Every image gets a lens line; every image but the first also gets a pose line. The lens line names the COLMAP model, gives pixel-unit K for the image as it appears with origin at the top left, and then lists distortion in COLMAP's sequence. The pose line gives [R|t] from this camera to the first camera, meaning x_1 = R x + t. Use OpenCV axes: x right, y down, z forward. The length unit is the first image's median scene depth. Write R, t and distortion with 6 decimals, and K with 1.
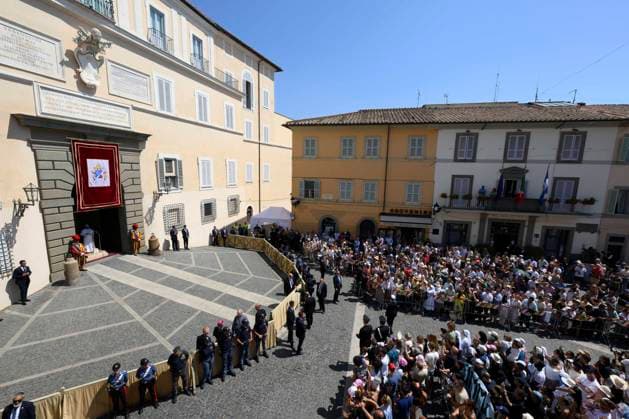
lens RADIAL K [[254.1, 0, 314.5], [0, 254.1, 209.5], [0, 0, 1]] dist [0.001769, 0.000137]
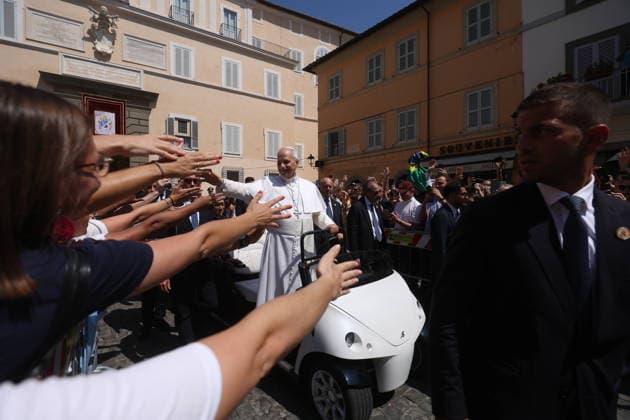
lens RADIAL K [[284.5, 0, 299.8], [0, 284.5, 198.4], [0, 0, 1]] dist [-0.020117, 0.000336]
pose [[0.800640, -0.025522, -0.598602, 0.582728], [-0.061227, 0.990377, -0.124118, 0.276247], [0.596010, 0.136024, 0.791372, 0.493047]]
